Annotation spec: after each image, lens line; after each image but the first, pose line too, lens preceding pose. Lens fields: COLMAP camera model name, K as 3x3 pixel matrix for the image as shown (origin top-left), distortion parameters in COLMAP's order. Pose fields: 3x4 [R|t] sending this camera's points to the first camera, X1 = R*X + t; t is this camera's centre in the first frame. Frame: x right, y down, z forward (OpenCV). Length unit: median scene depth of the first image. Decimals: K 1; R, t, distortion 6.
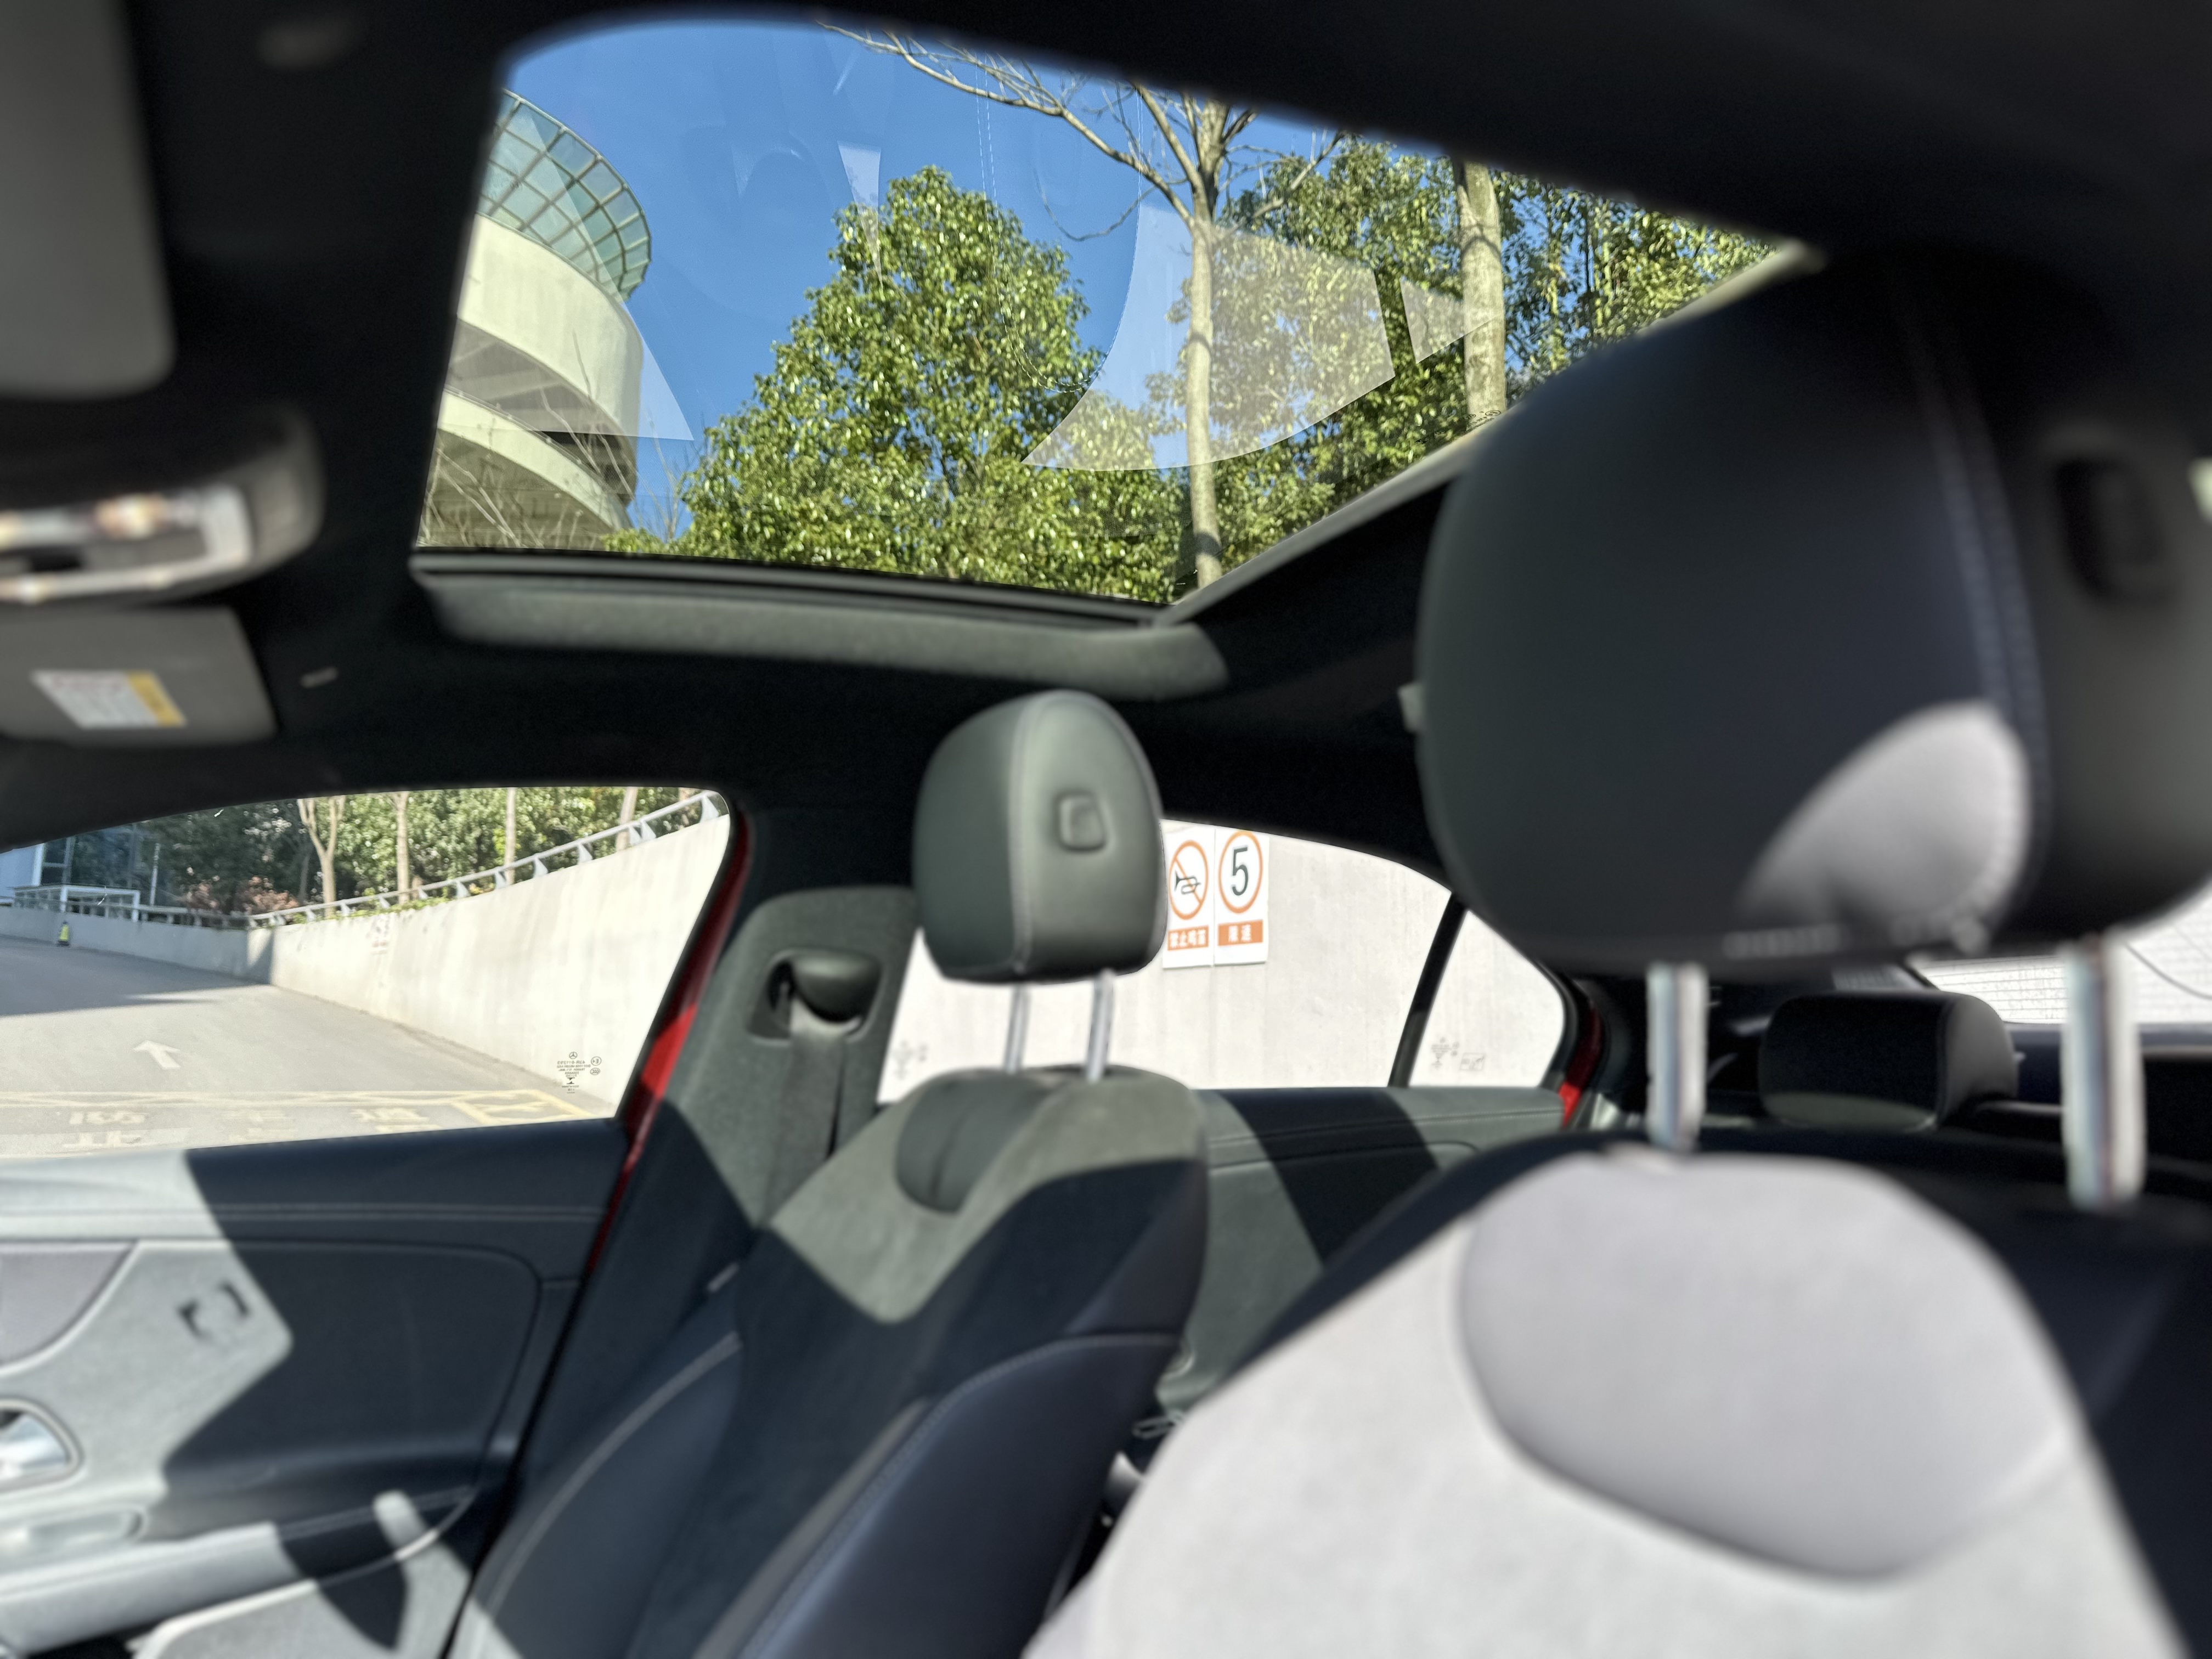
lens RADIAL K [[1537.3, 0, 1108.6], [0, 1537.3, 842.8], [0, 0, 1]] dist [0.064167, -0.082550]
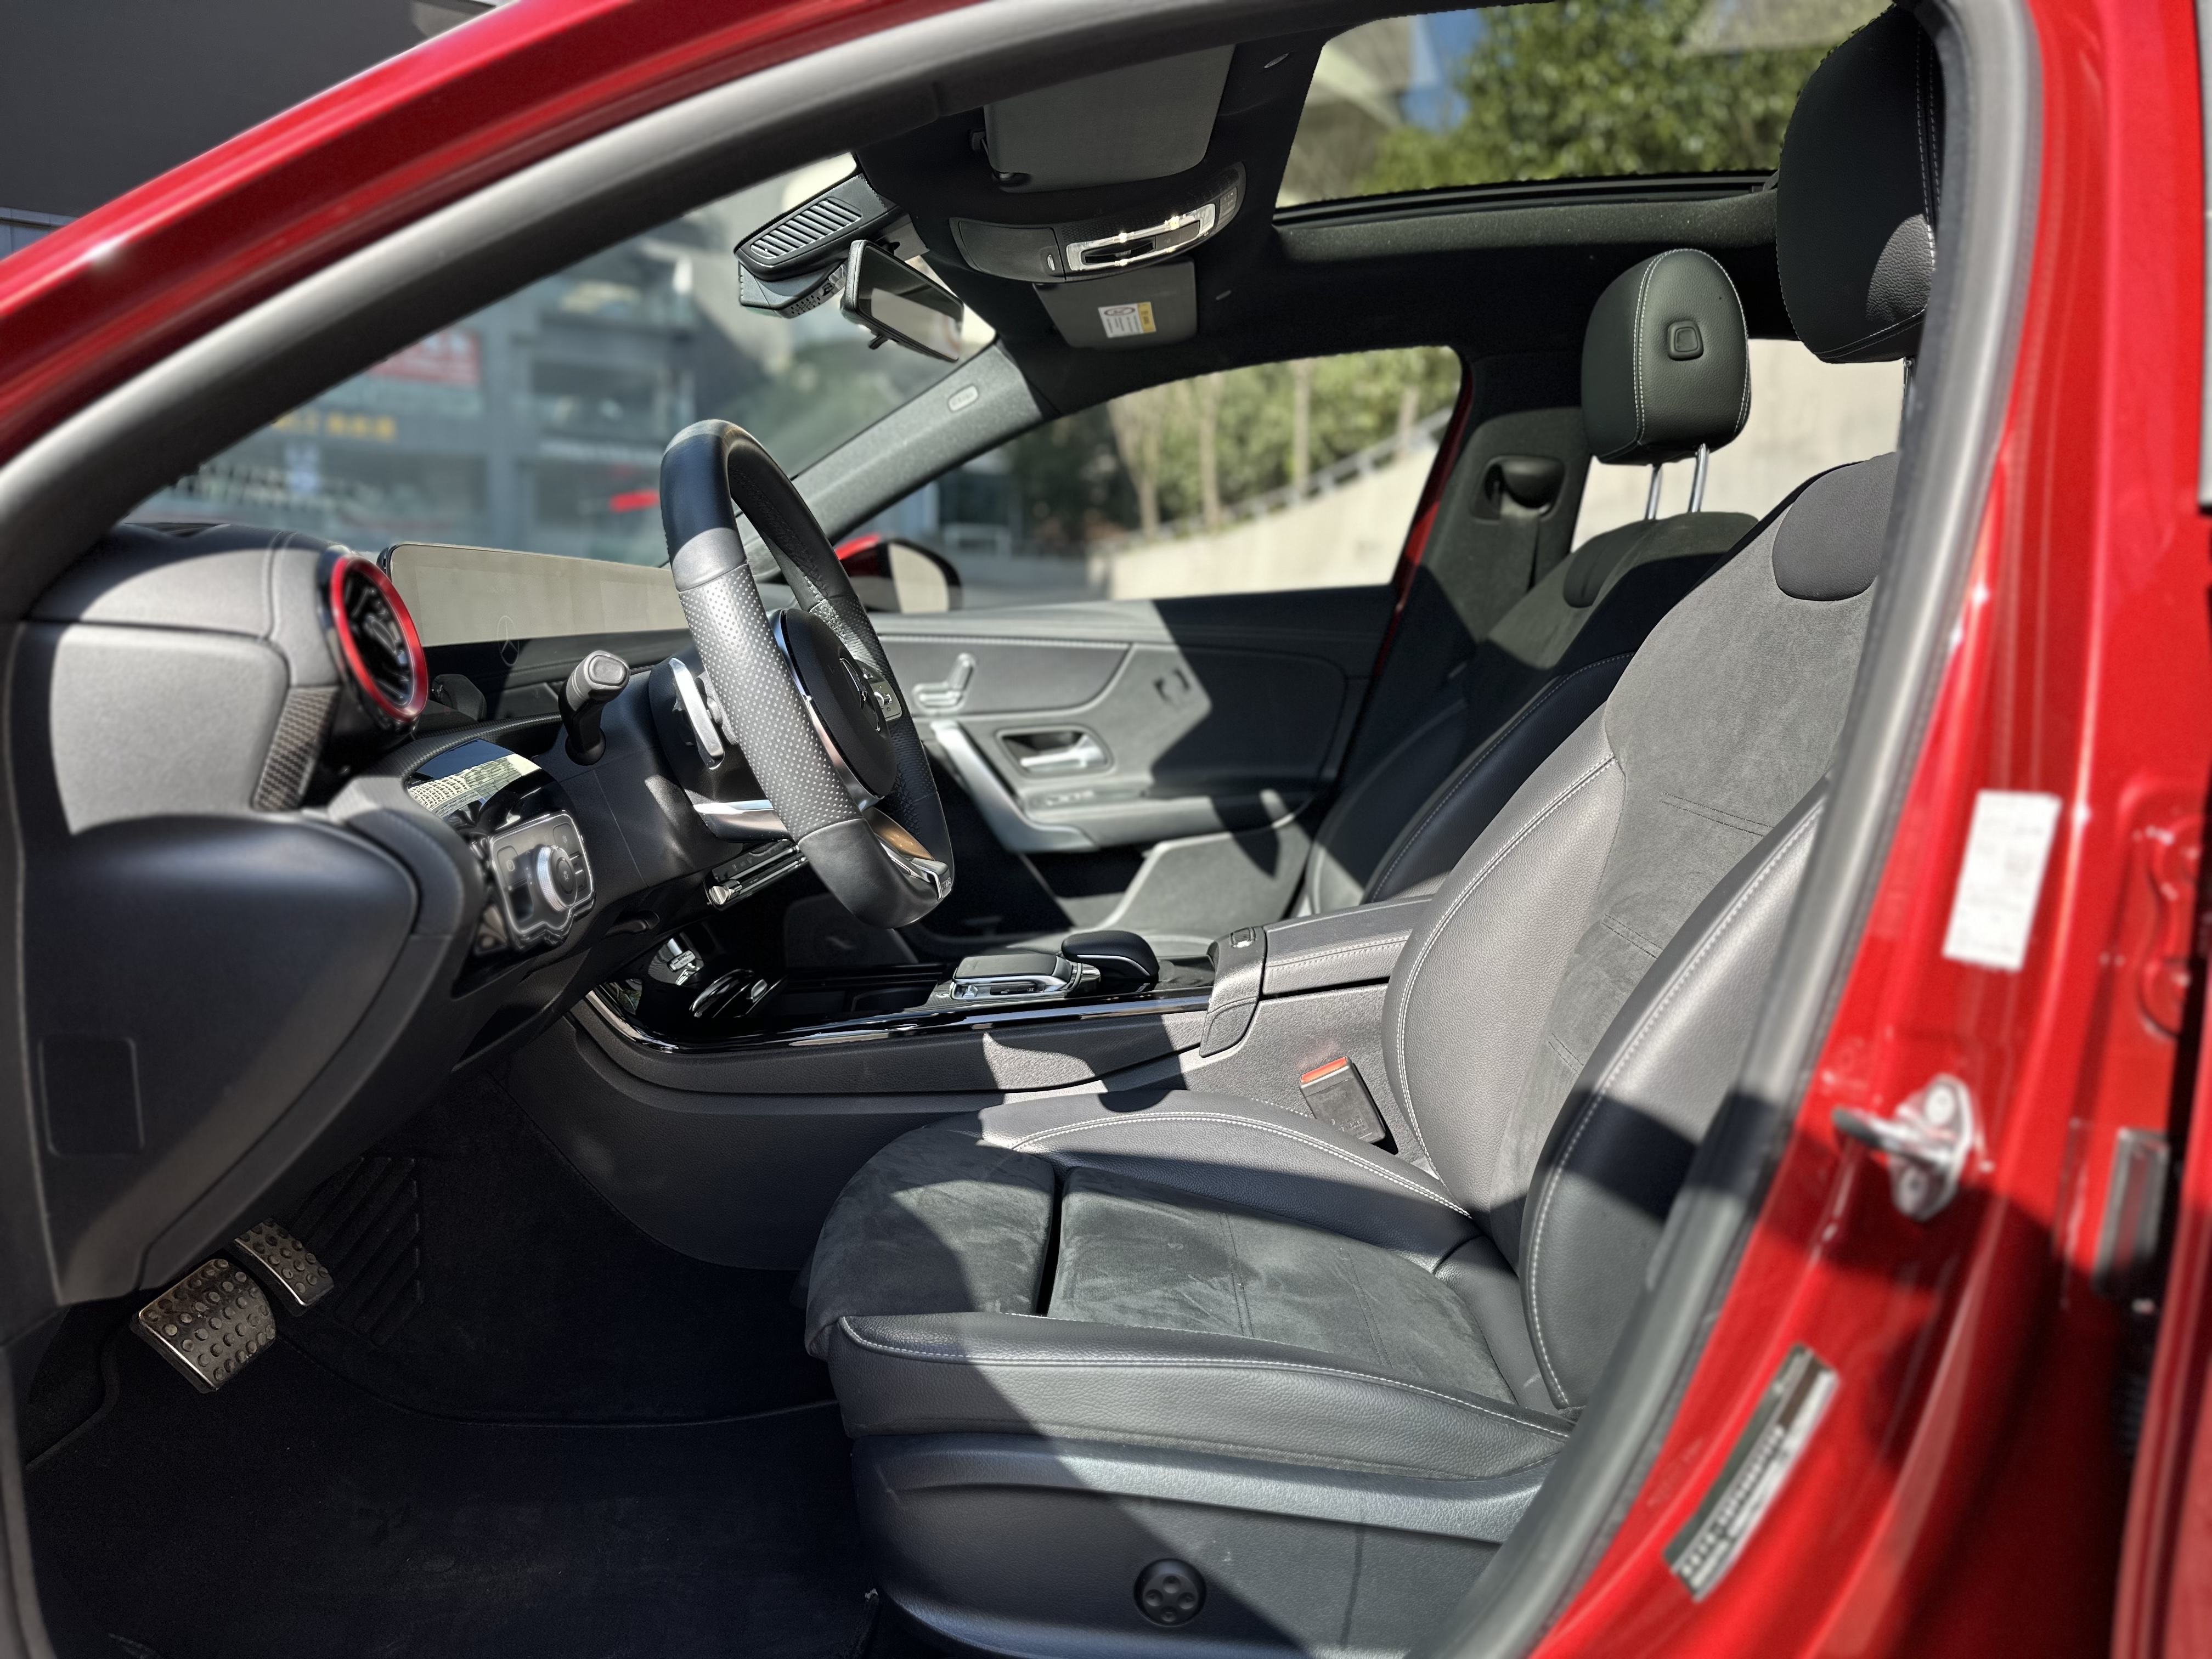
lens RADIAL K [[1537.3, 0, 1108.6], [0, 1537.3, 842.8], [0, 0, 1]] dist [0.064167, -0.082550]
pose [[0.881497, 0.055055, -0.468969, 0.190819], [0.060569, 0.971791, 0.227934, 0.071232], [0.468289, -0.229328, 0.853296, -0.564595]]
